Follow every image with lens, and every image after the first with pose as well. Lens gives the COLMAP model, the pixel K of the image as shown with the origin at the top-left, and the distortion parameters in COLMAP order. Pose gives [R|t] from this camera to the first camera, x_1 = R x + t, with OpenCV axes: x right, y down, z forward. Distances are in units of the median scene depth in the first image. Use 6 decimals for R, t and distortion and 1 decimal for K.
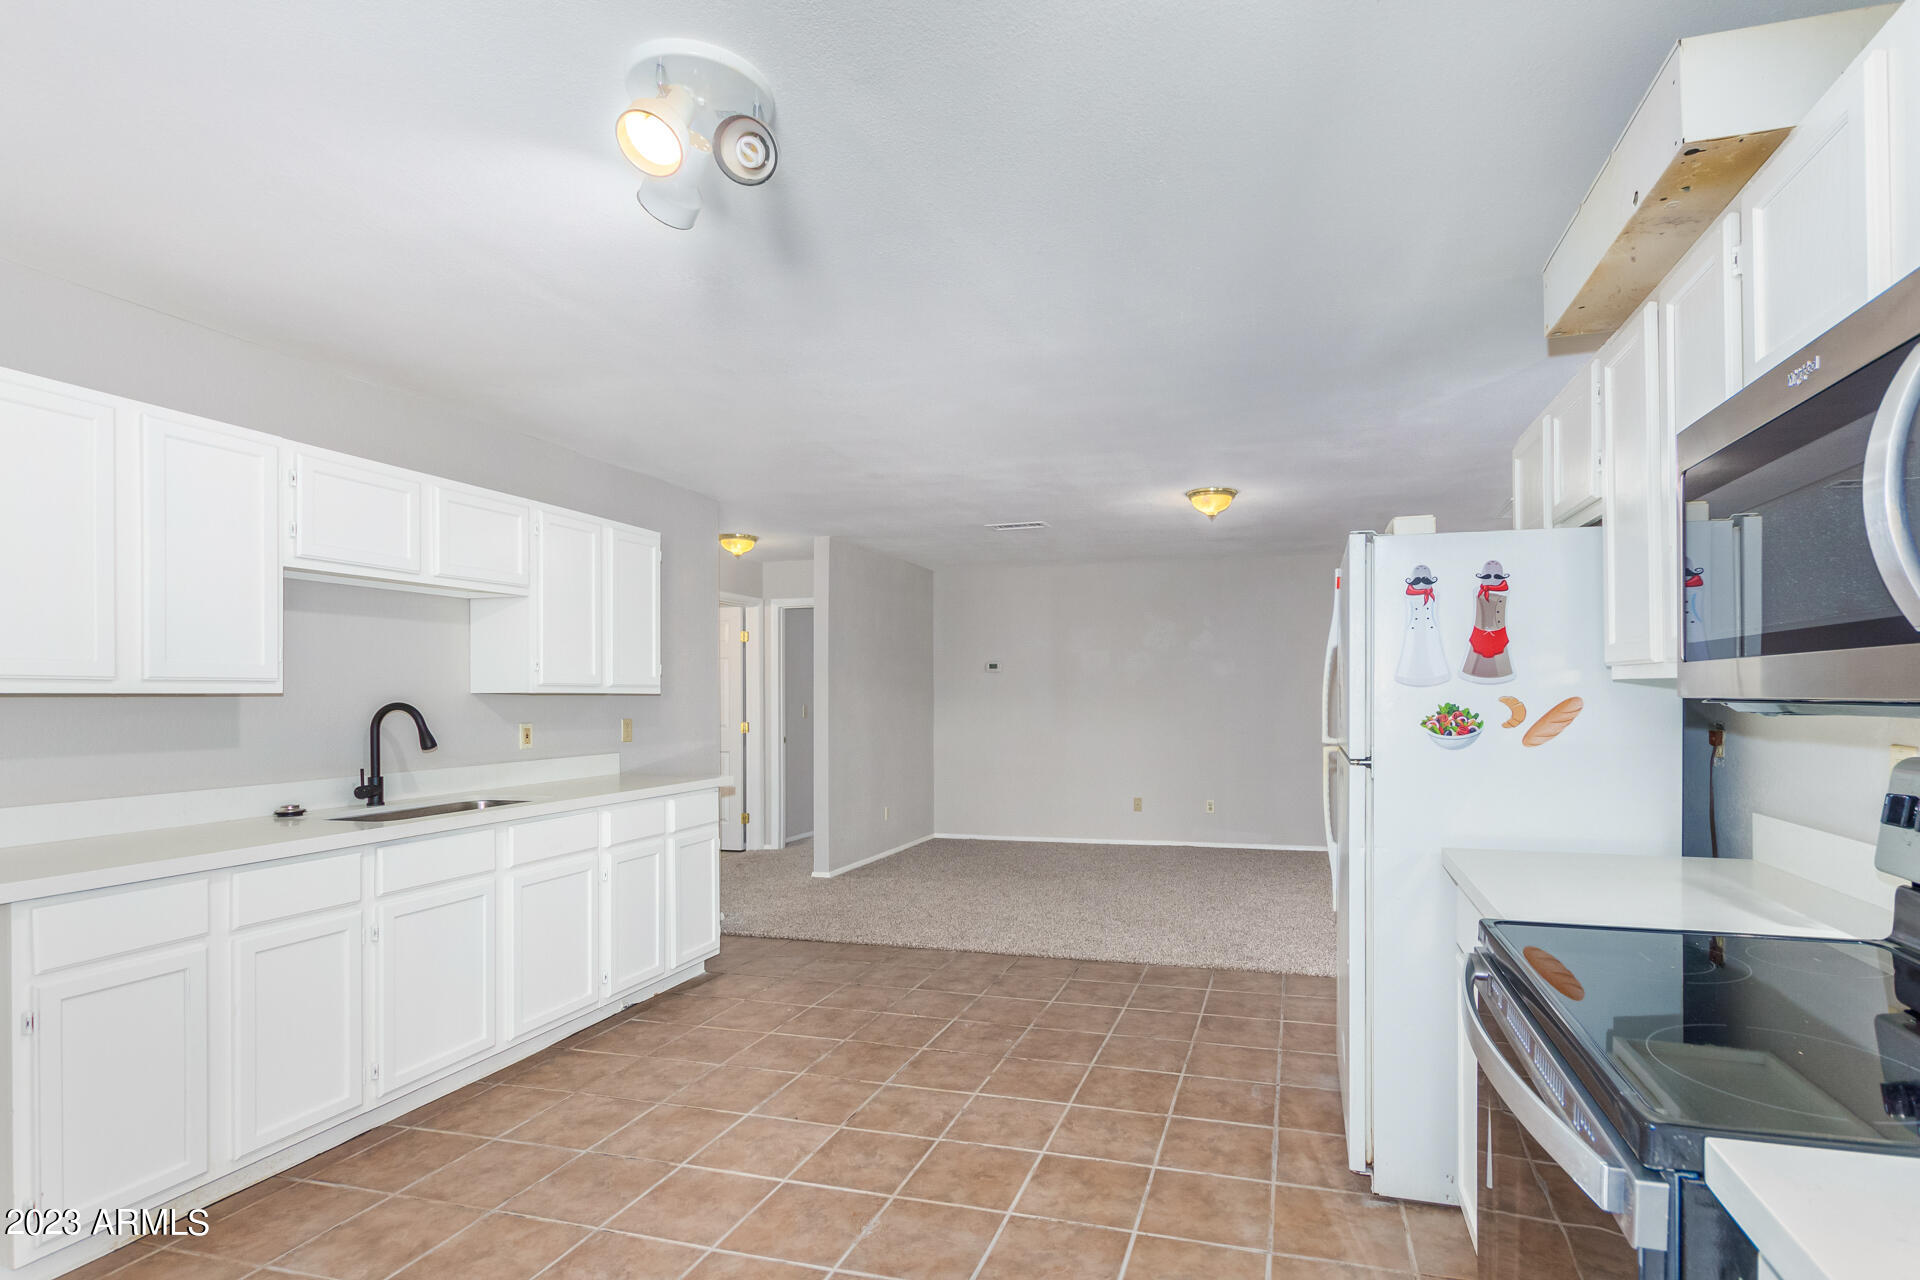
lens RADIAL K [[930.1, 0, 1058.4], [0, 930.1, 689.6], [0, 0, 1]] dist [0.003691, 0.000188]
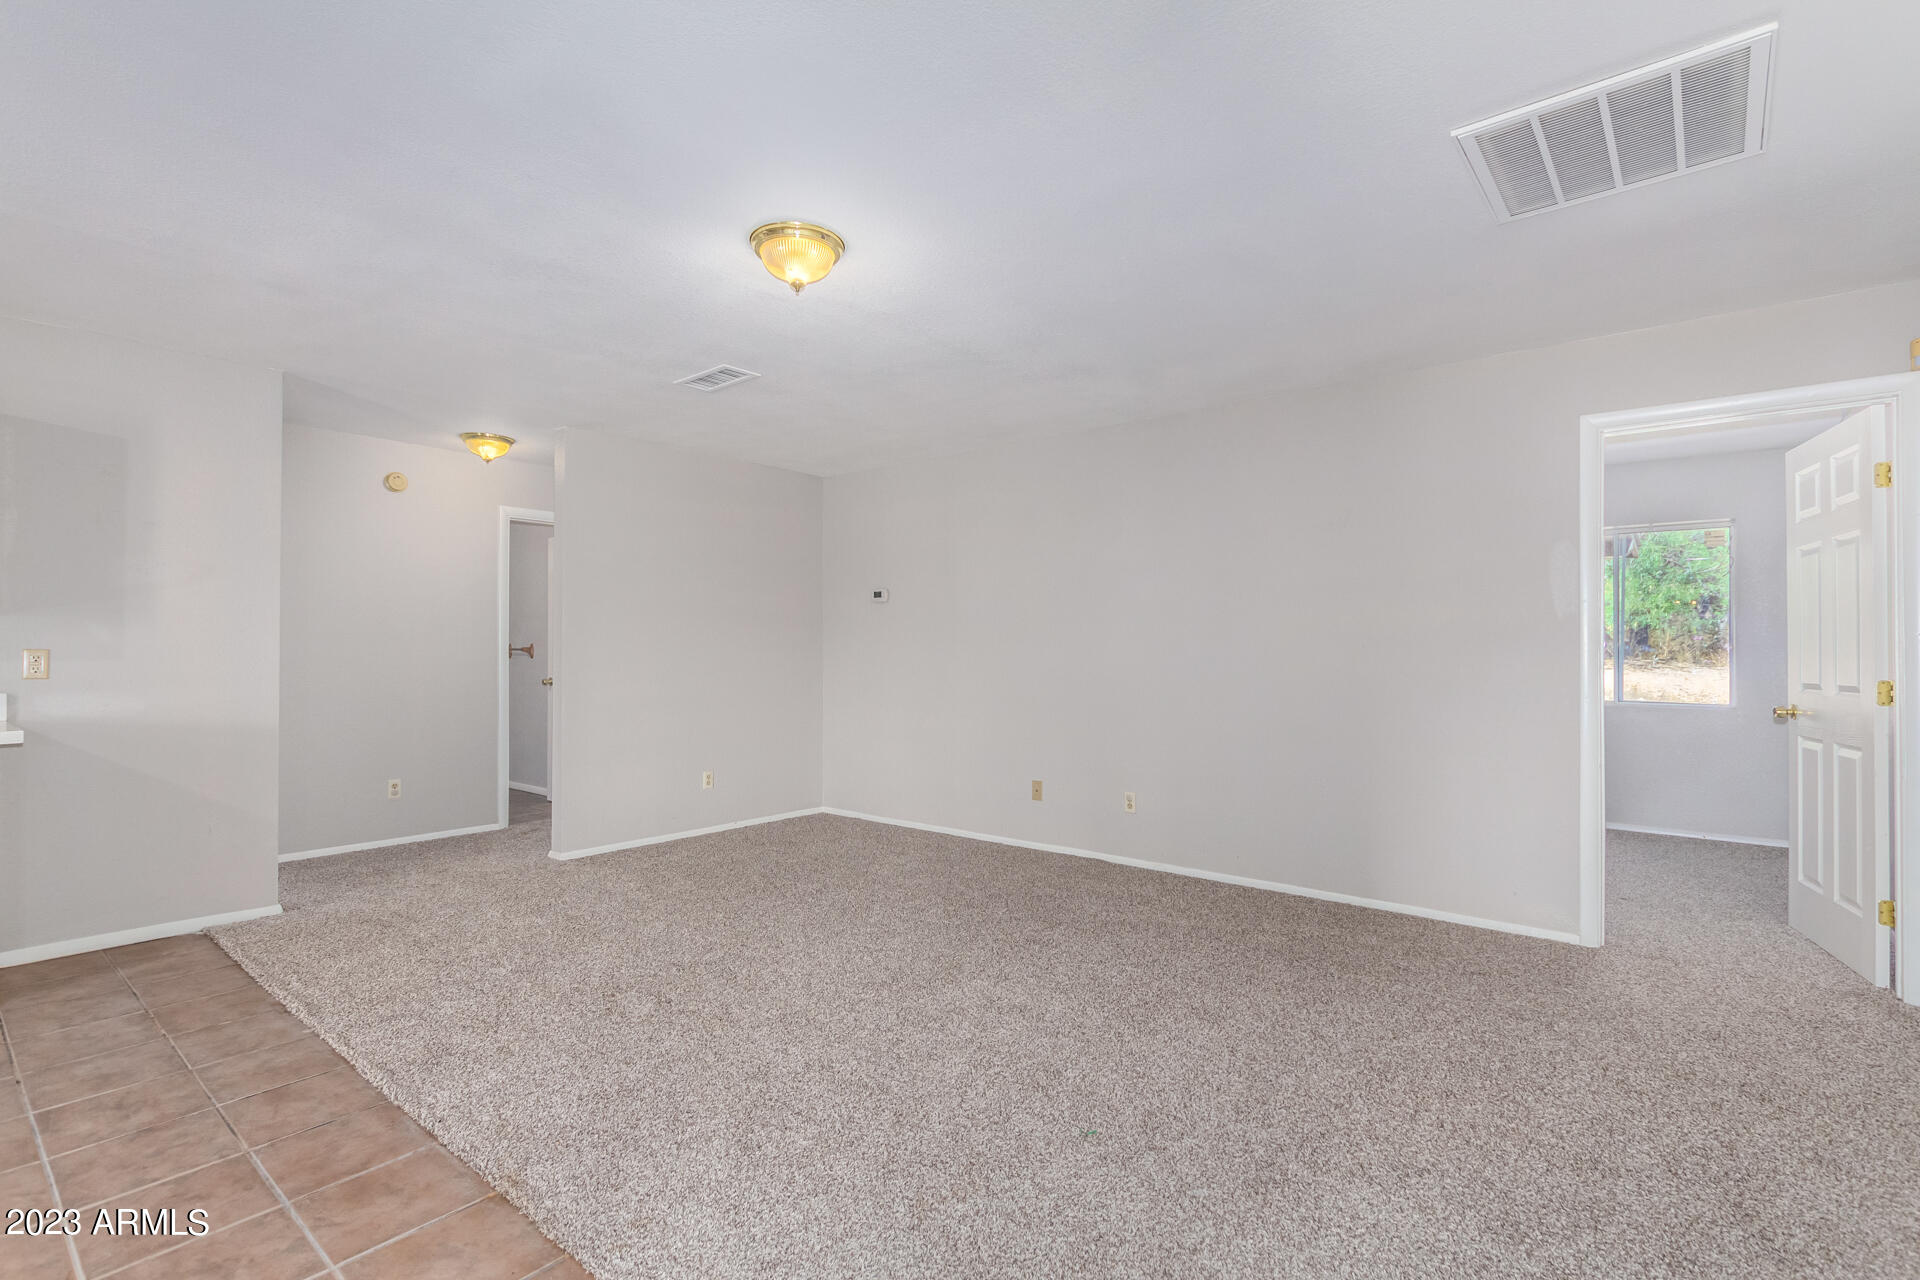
lens RADIAL K [[896.7, 0, 960.0], [0, 896.7, 640.0], [0, 0, 1]] dist [0.000443, -0.000124]
pose [[0.909891, 0.003395, -0.414834, 0.767688], [-0.003449, 0.999994, 0.000619, 0.030435], [0.414834, 0.000867, 0.909897, 0.932533]]
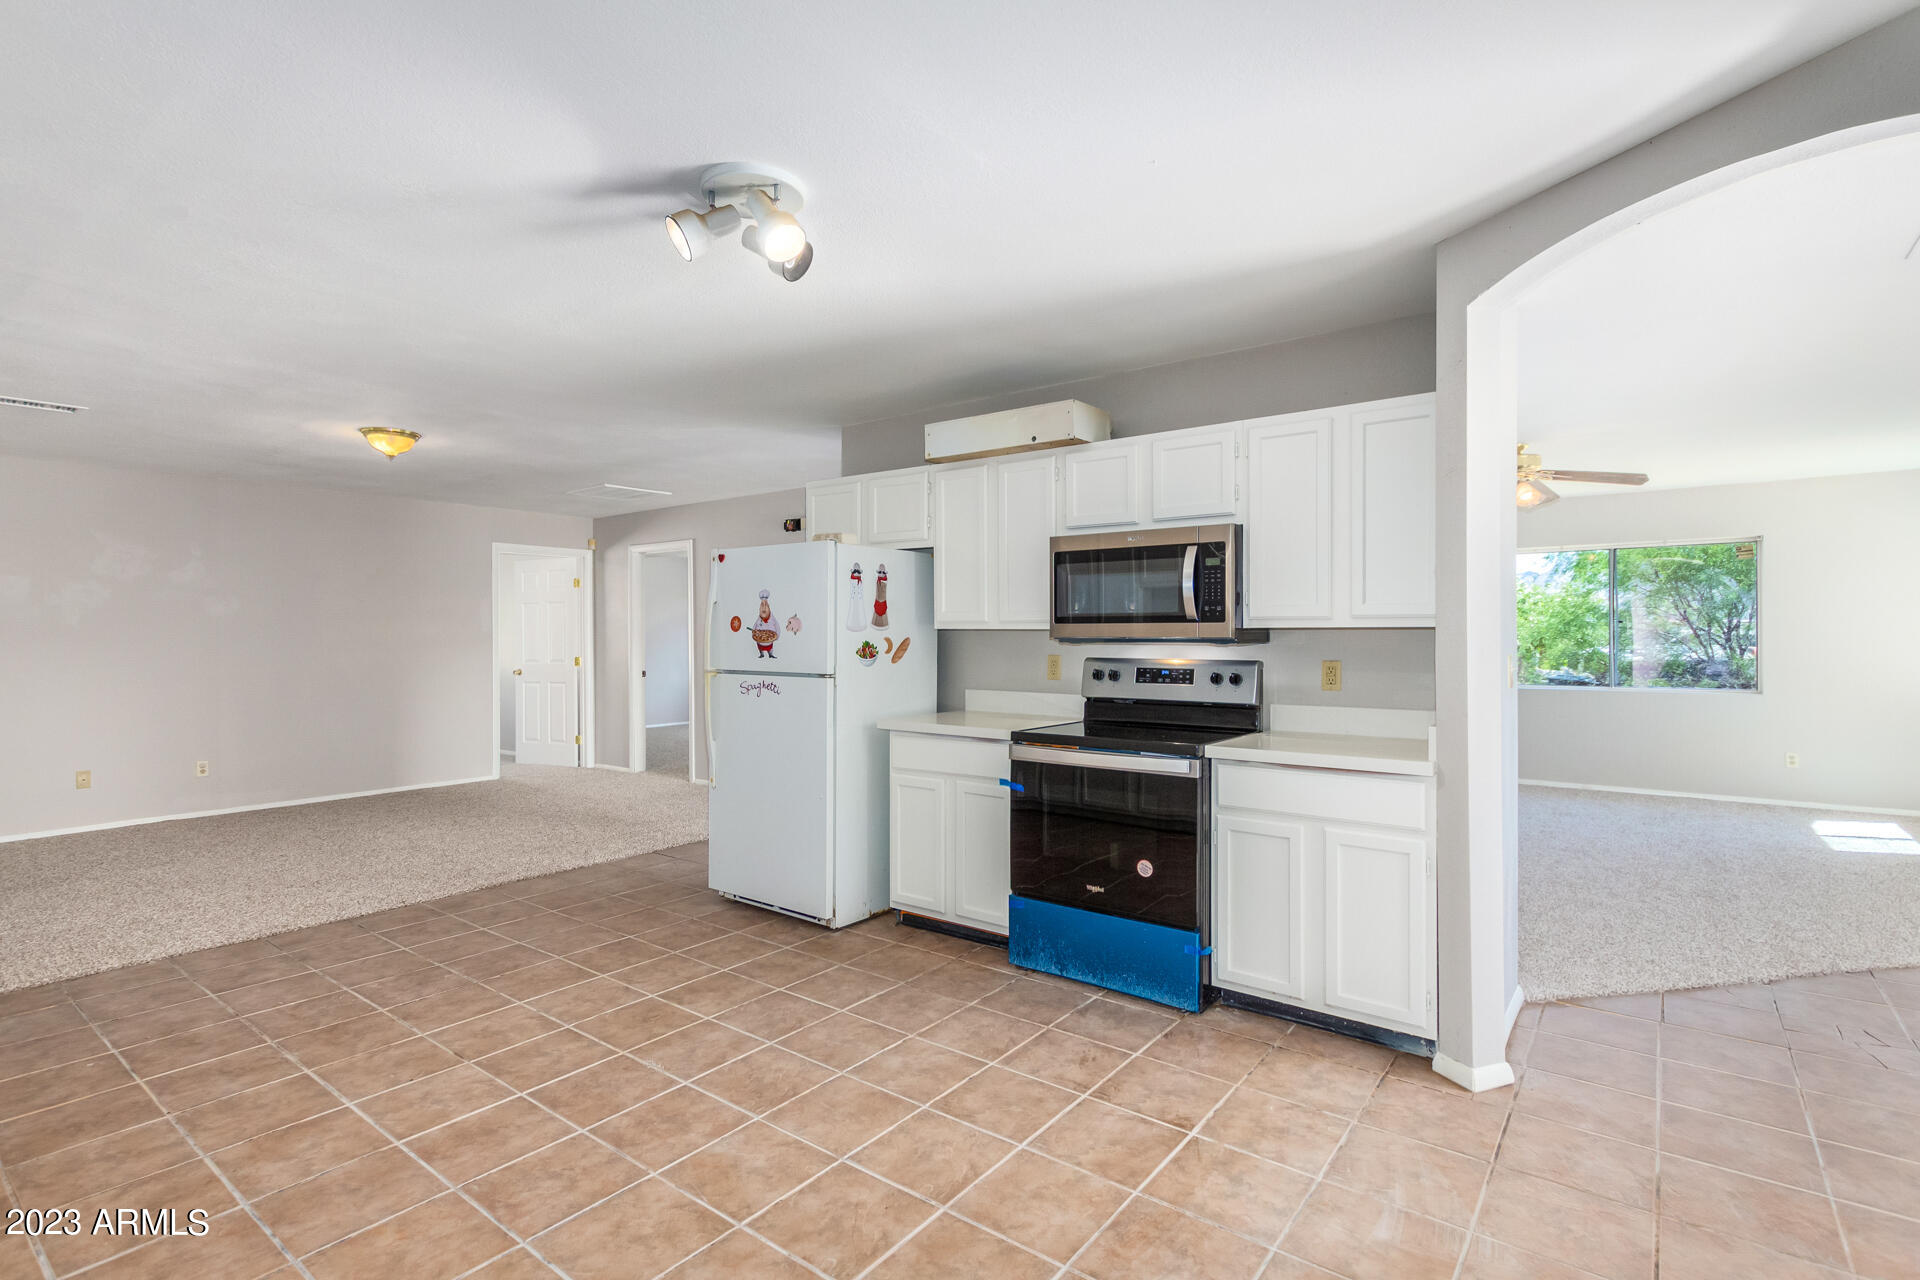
lens RADIAL K [[907.5, 0, 960.0], [0, 907.5, 640.0], [0, 0, 1]] dist [-0.001590, -0.001053]
pose [[0.384375, -0.001638, 0.923175, -0.812538], [-0.004891, 0.999981, 0.003811, 0.003982], [-0.923164, -0.005980, 0.384360, 0.113690]]
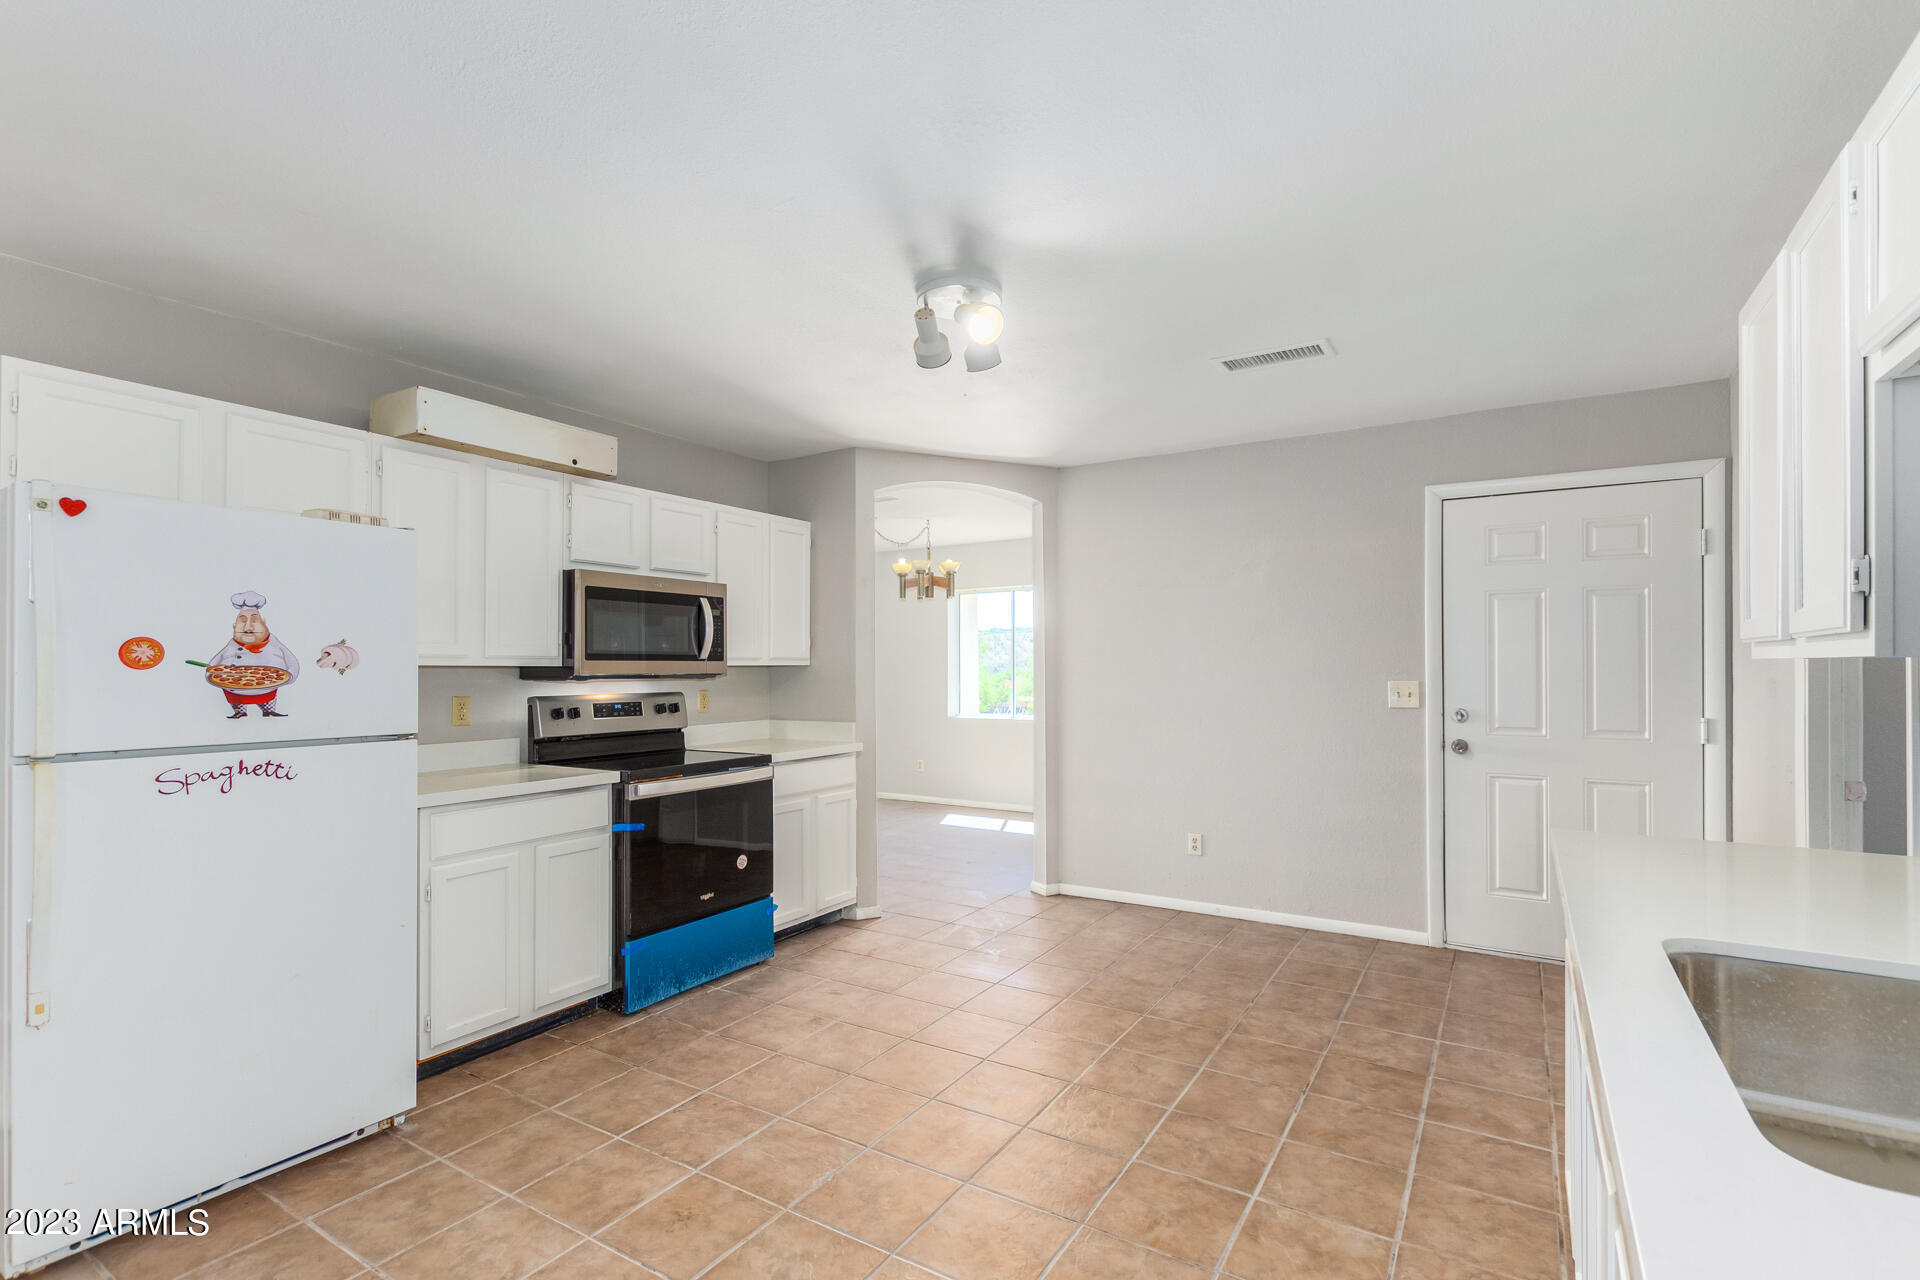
lens RADIAL K [[885.4, 0, 964.5], [0, 885.4, 666.6], [0, 0, 1]] dist [0.001602, 0.000099]
pose [[-0.956256, 0.011172, 0.292316, -0.457150], [0.009544, 0.999930, -0.006994, 0.006498], [-0.292374, -0.003898, -0.956296, 1.340668]]
